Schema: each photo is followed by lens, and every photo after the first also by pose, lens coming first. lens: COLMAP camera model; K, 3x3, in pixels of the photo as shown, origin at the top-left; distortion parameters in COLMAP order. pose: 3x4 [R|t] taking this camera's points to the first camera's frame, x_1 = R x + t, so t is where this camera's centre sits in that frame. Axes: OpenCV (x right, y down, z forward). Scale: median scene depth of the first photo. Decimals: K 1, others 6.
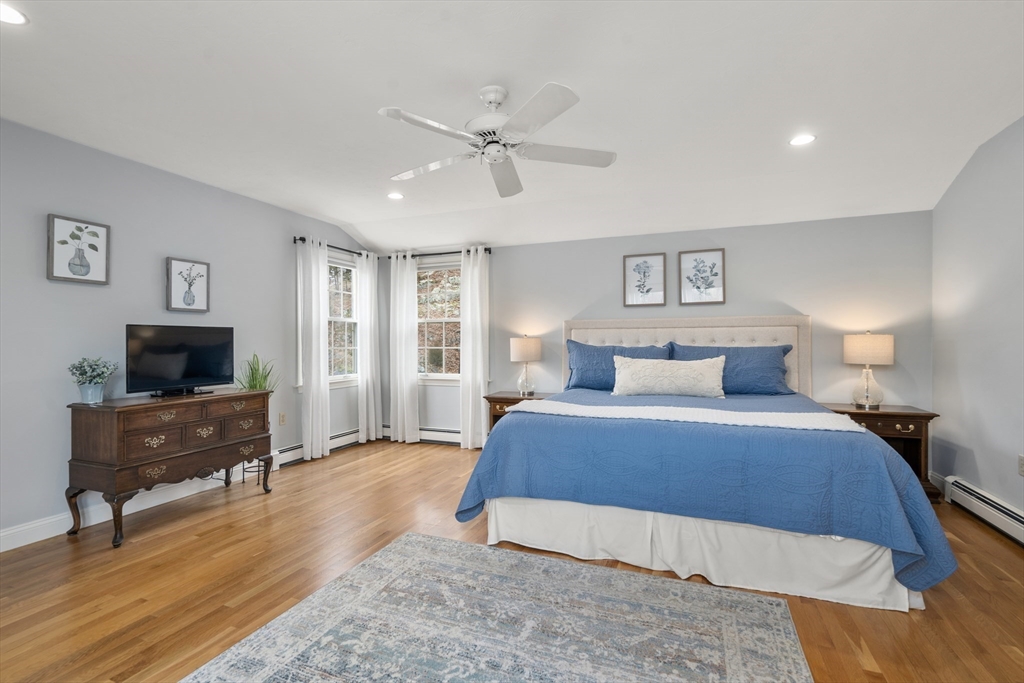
lens RADIAL K [[472.0, 0, 509.4], [0, 472.0, 339.4], [0, 0, 1]] dist [-0.001250, 0.000049]
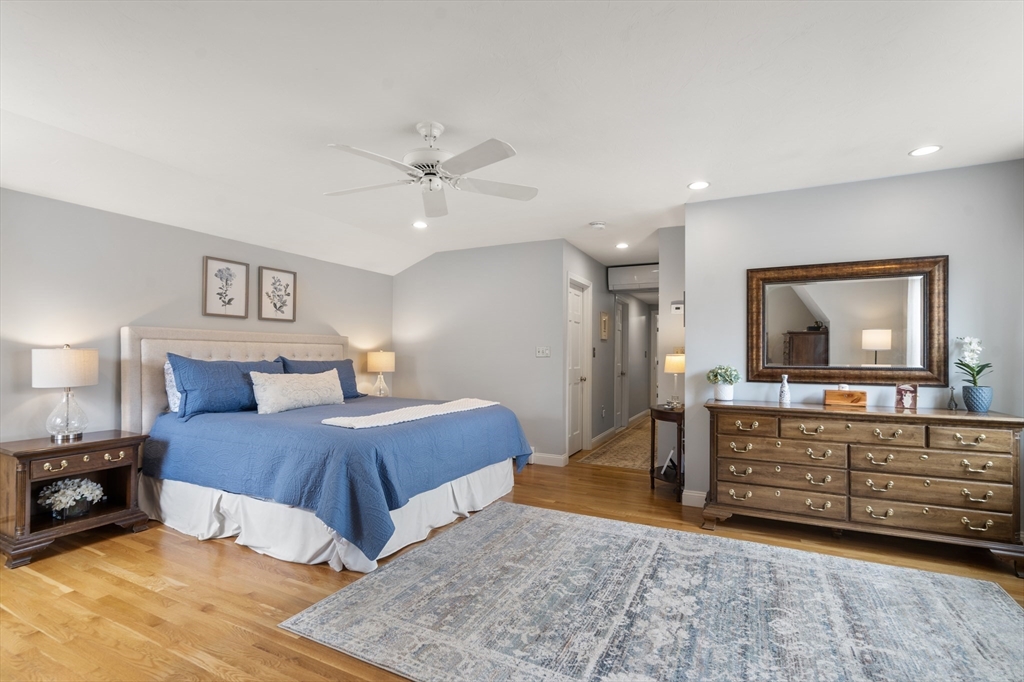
lens RADIAL K [[472.0, 0, 508.5], [0, 472.0, 350.6], [0, 0, 1]] dist [-0.001250, 0.000049]
pose [[0.084484, 0.015291, 0.996307, -0.733224], [-0.009482, 0.999849, -0.014542, 0.002654], [-0.996380, -0.008218, 0.084616, 0.492682]]
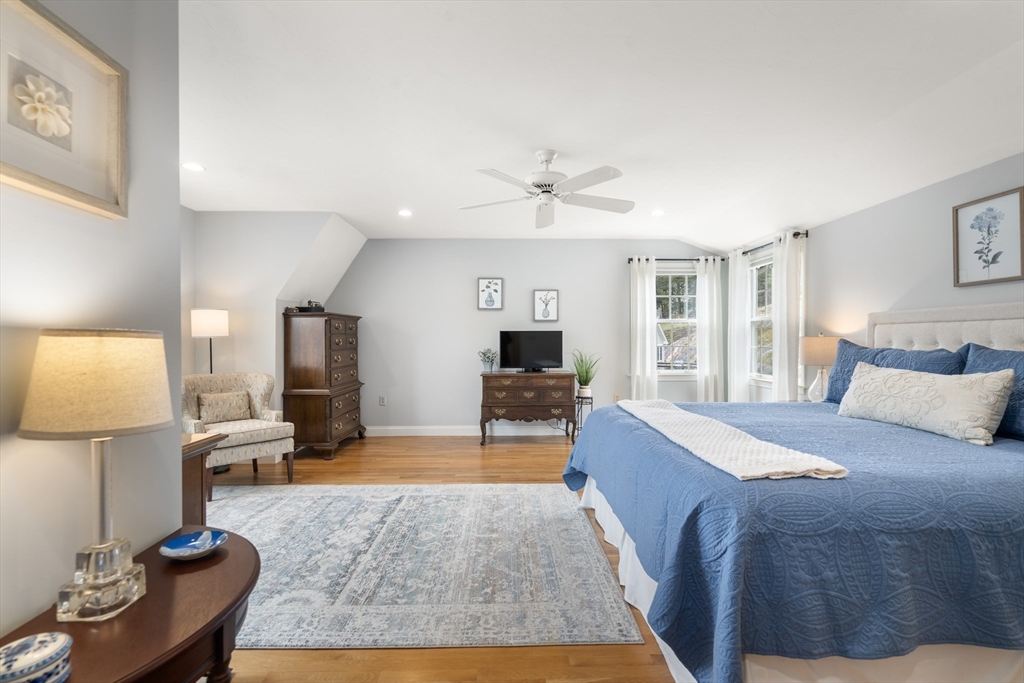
lens RADIAL K [[472.0, 0, 511.2], [0, 472.0, 340.8], [0, 0, 1]] dist [-0.001250, 0.000049]
pose [[0.389724, 0.004774, -0.920919, 0.775151], [0.002864, 0.999975, 0.006396, -0.004175], [0.920927, -0.005130, 0.389701, 0.266659]]
